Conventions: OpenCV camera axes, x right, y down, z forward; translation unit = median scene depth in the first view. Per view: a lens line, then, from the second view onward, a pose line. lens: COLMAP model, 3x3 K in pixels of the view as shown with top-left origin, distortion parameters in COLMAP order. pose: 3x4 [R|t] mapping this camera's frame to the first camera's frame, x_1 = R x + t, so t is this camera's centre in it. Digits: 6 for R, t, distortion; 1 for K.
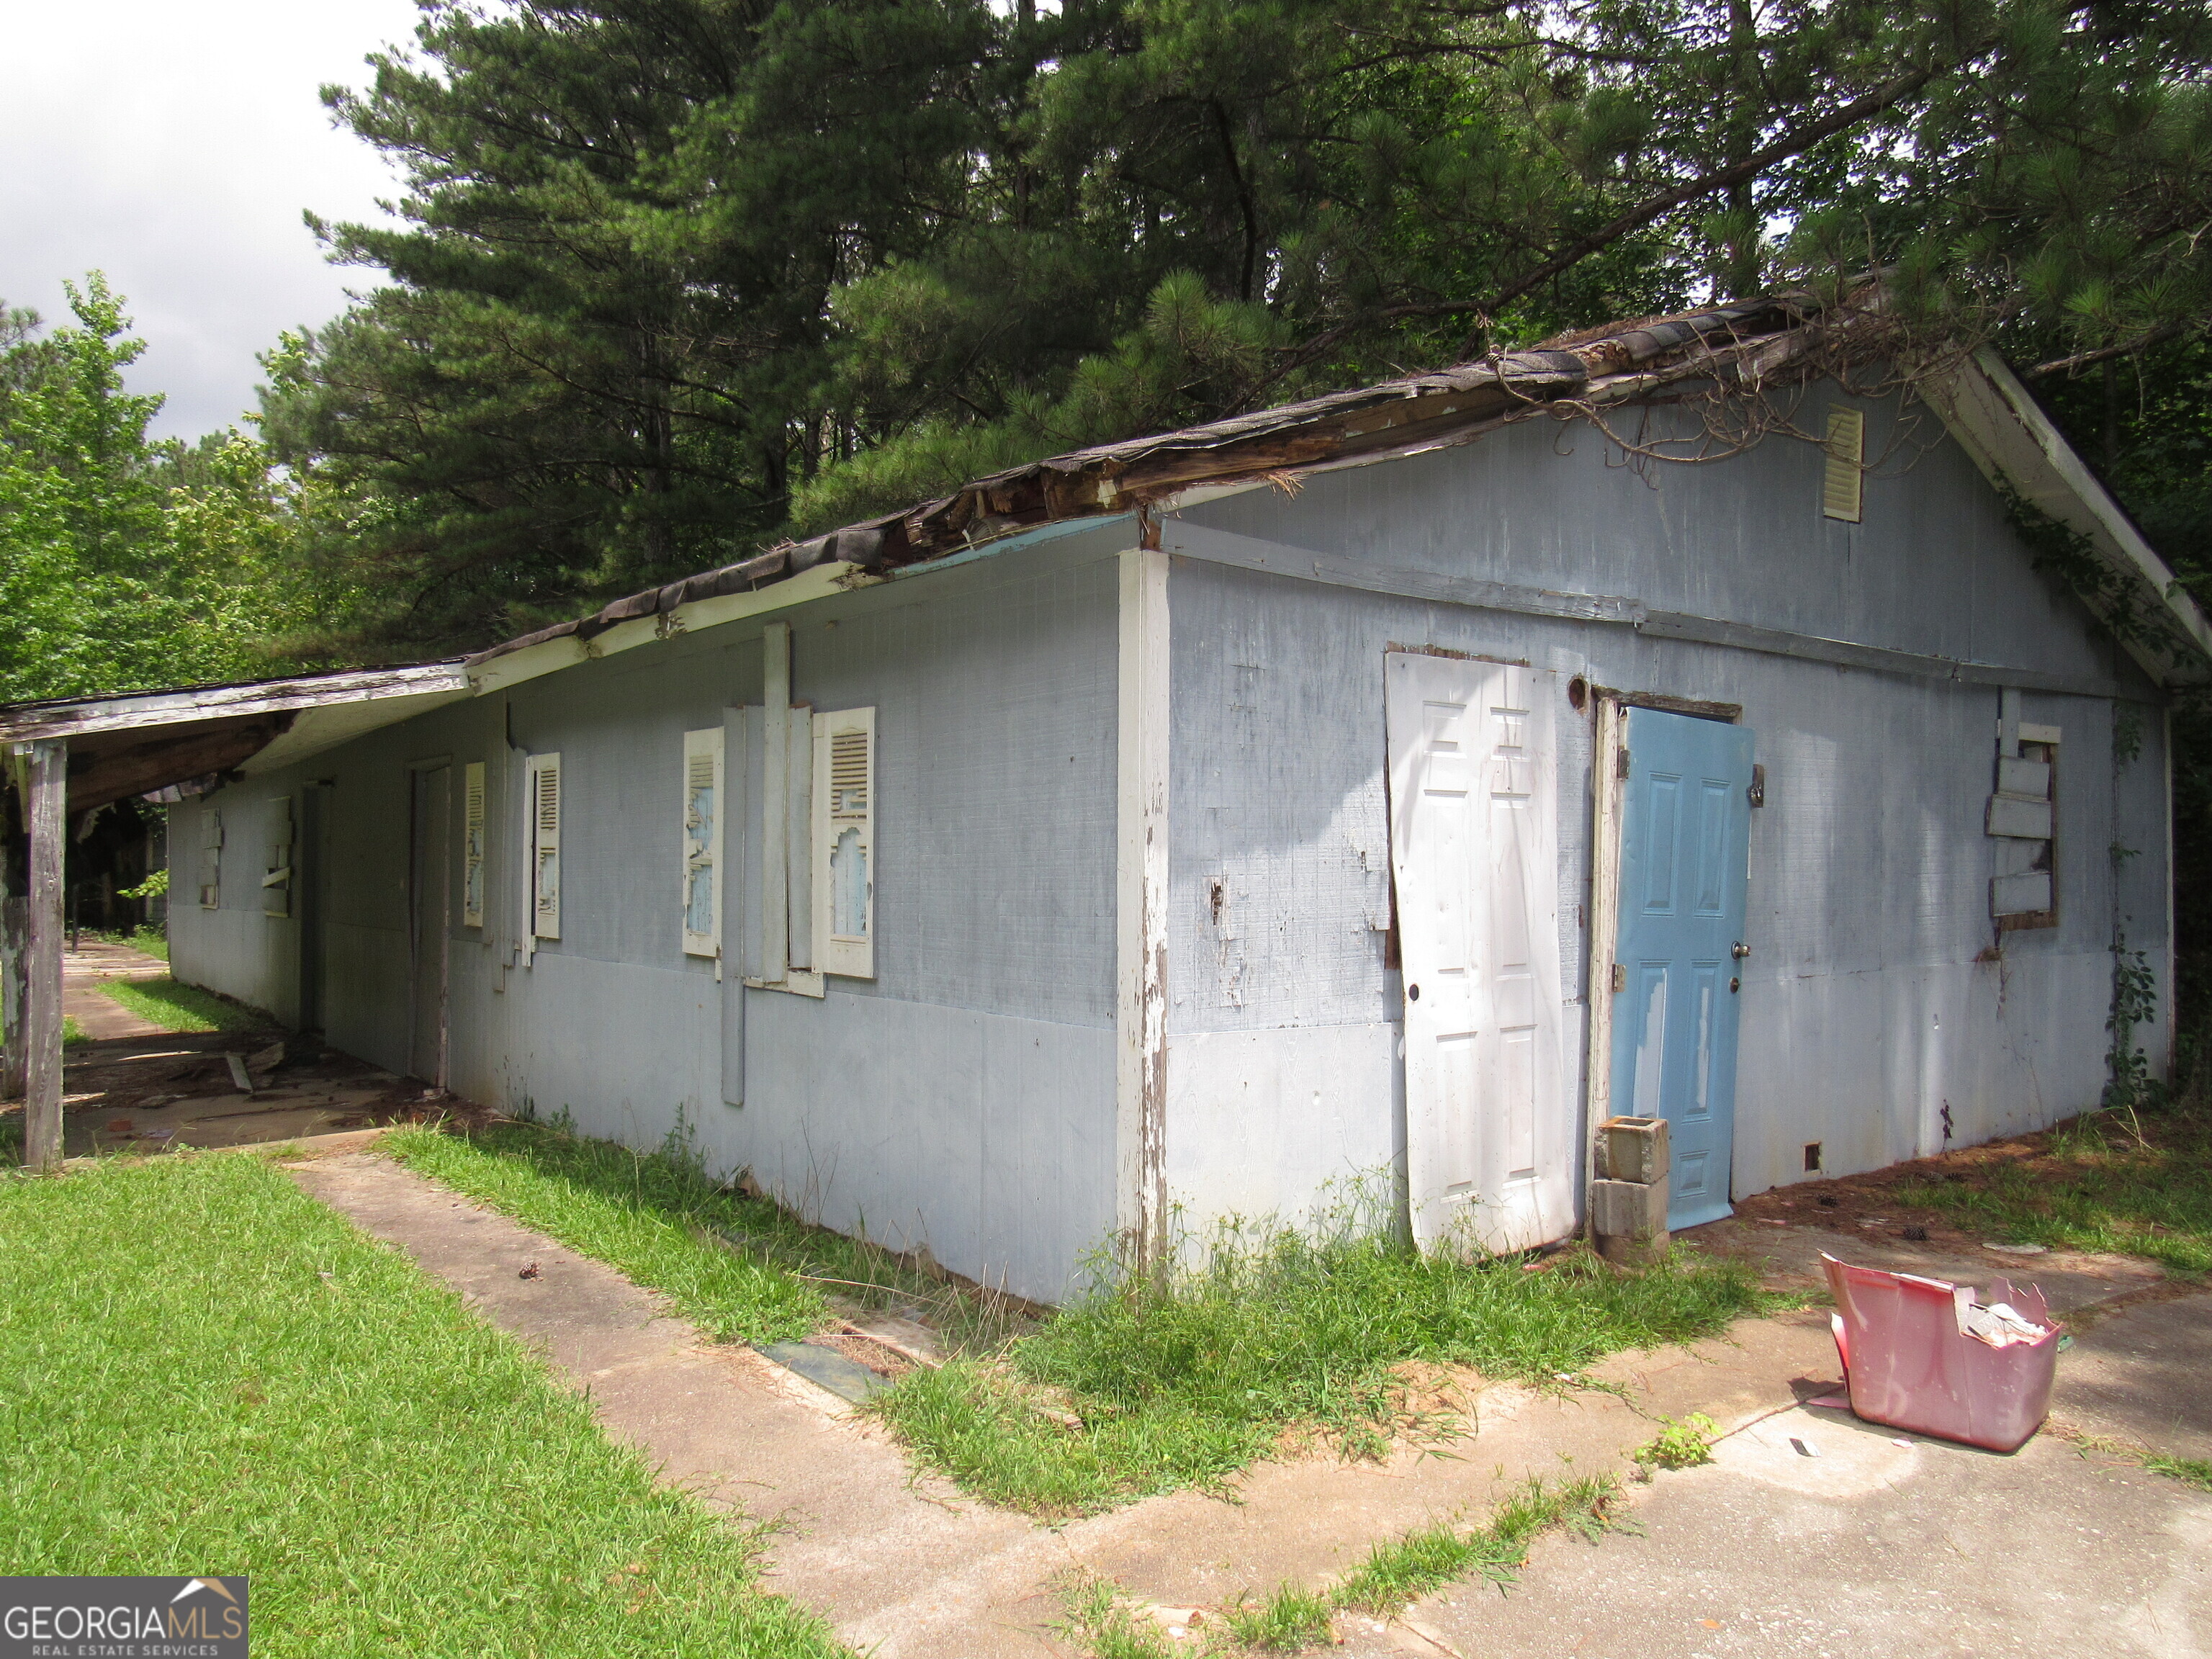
lens RADIAL K [[1584.2, 0, 1111.3], [0, 1584.2, 821.6], [0, 0, 1]] dist [-0.021179, -0.002300]
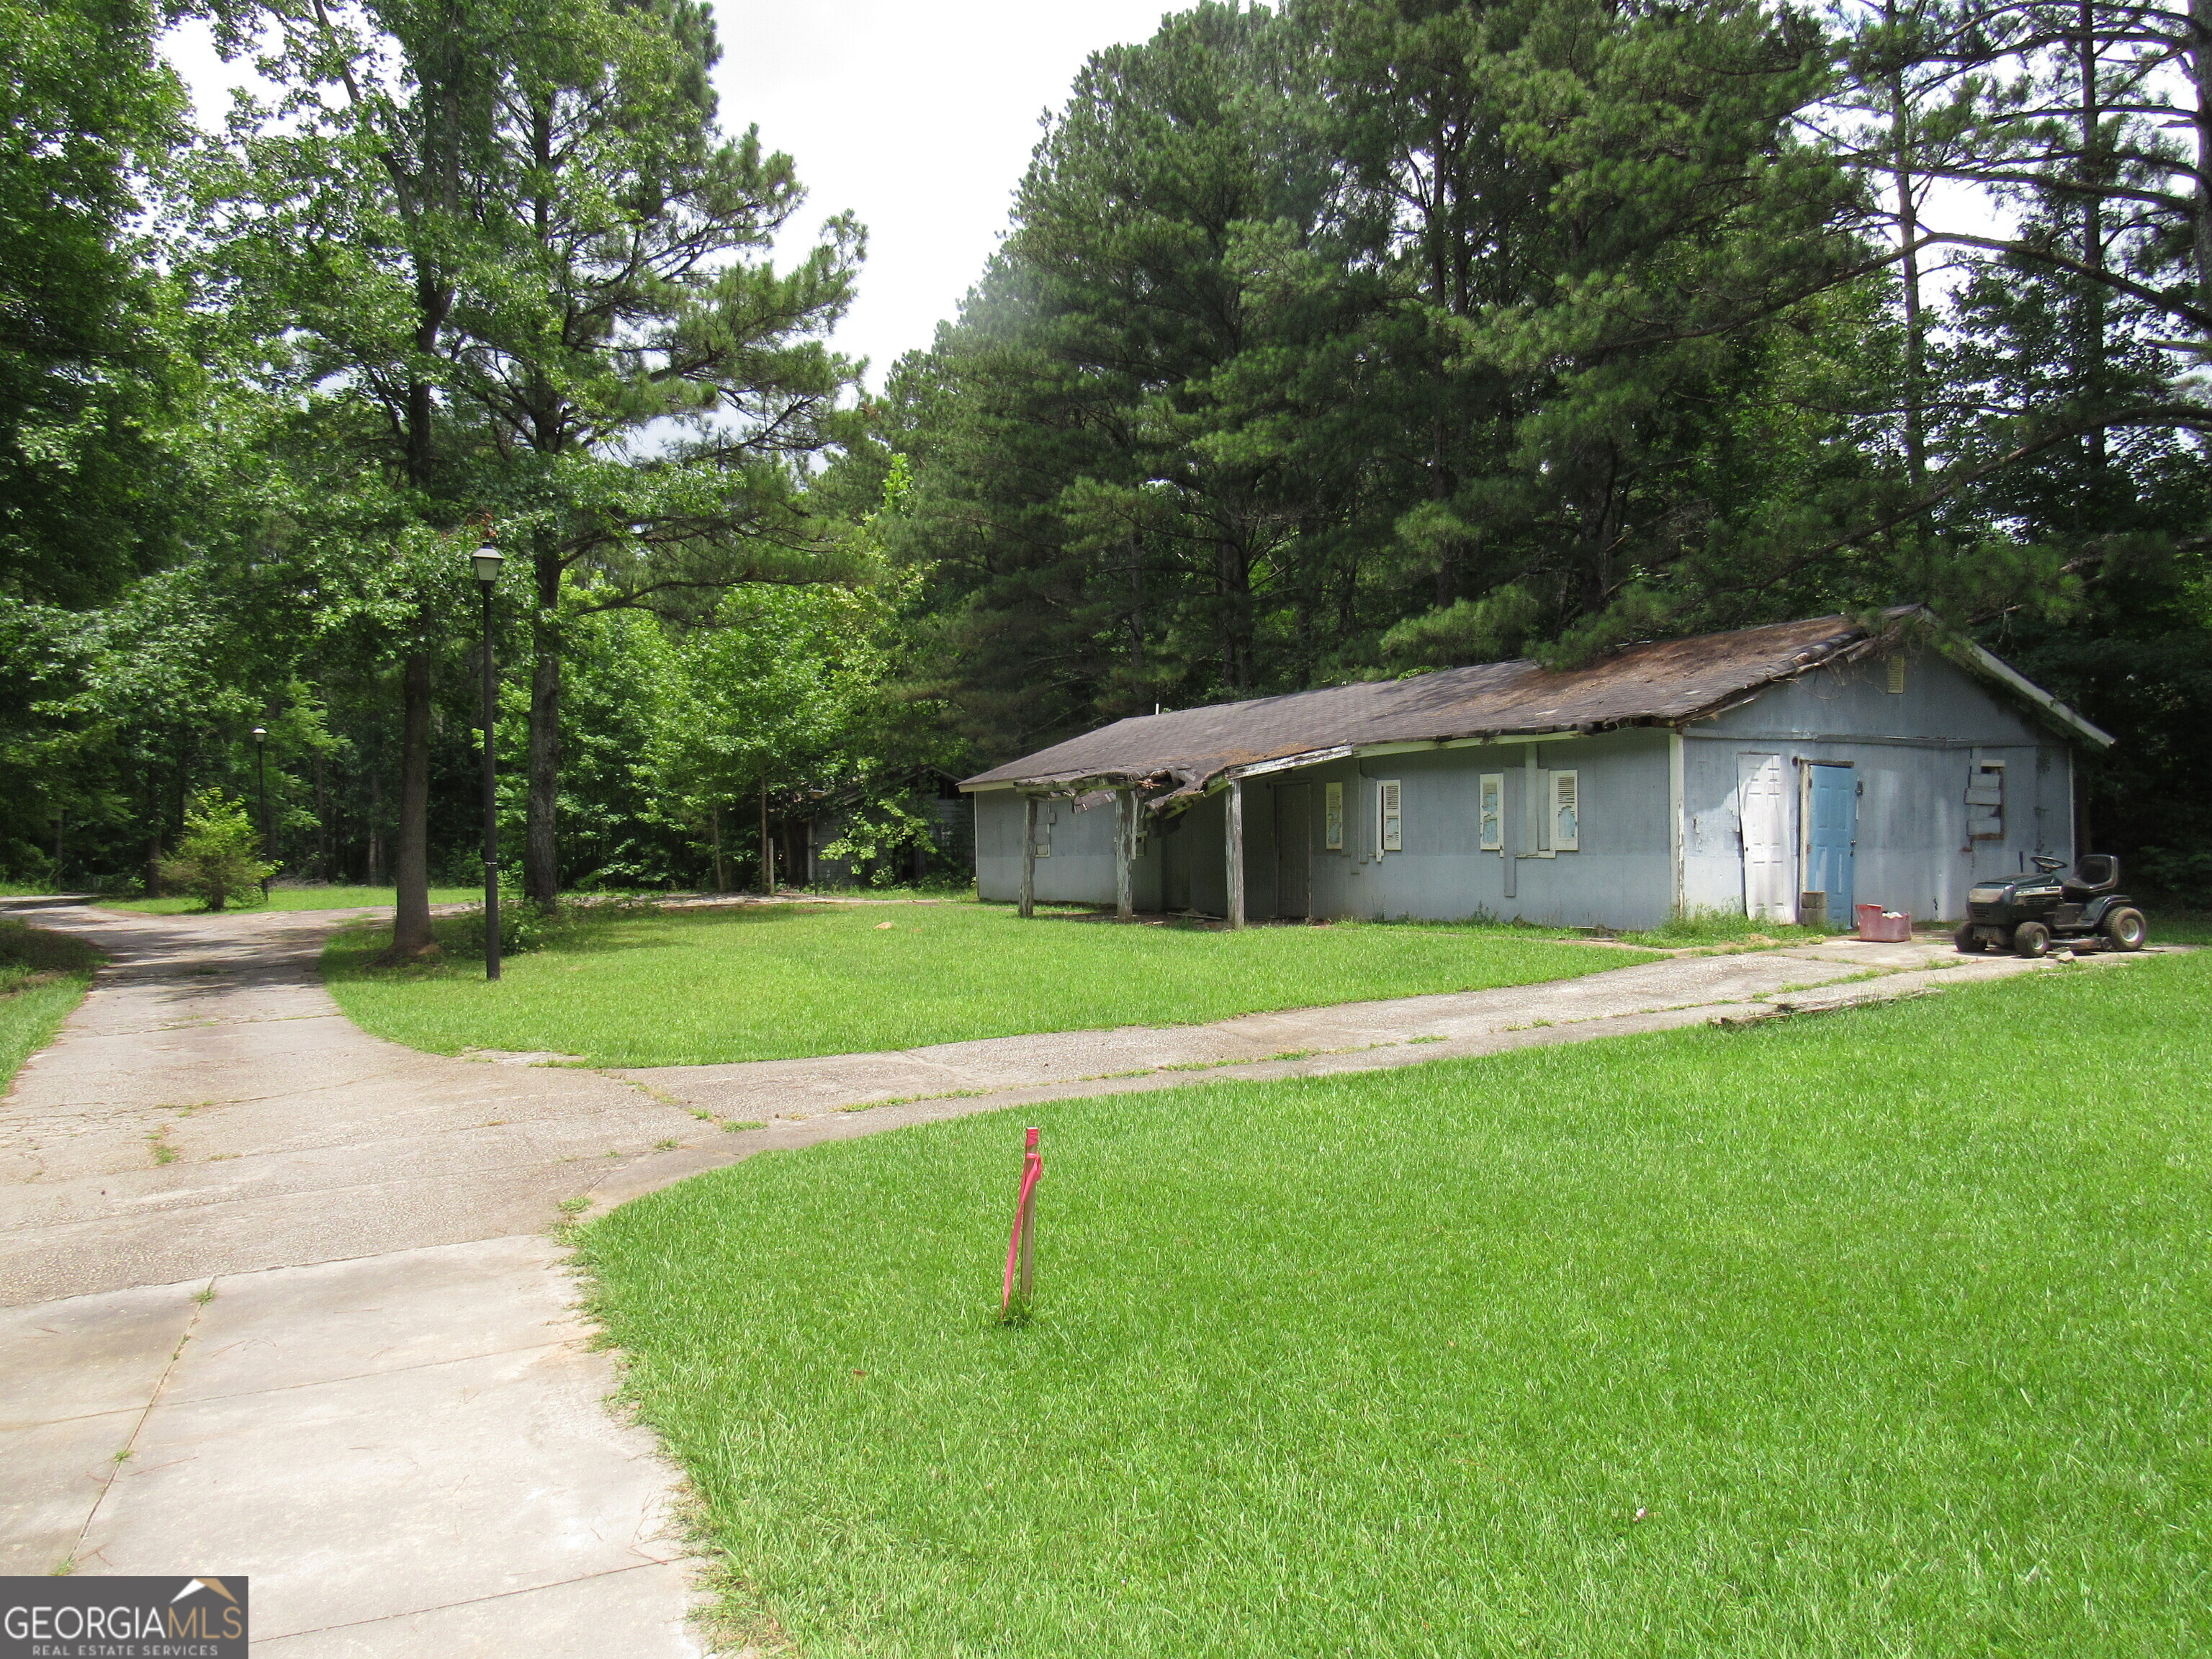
lens RADIAL K [[1584.2, 0, 1101.8], [0, 1584.2, 828.4], [0, 0, 1]] dist [-0.021179, -0.002300]
pose [[0.988042, -0.011168, -0.153783, -0.596513], [0.013473, 0.999812, 0.013953, -0.007755], [0.153598, -0.015858, 0.988006, -2.342131]]
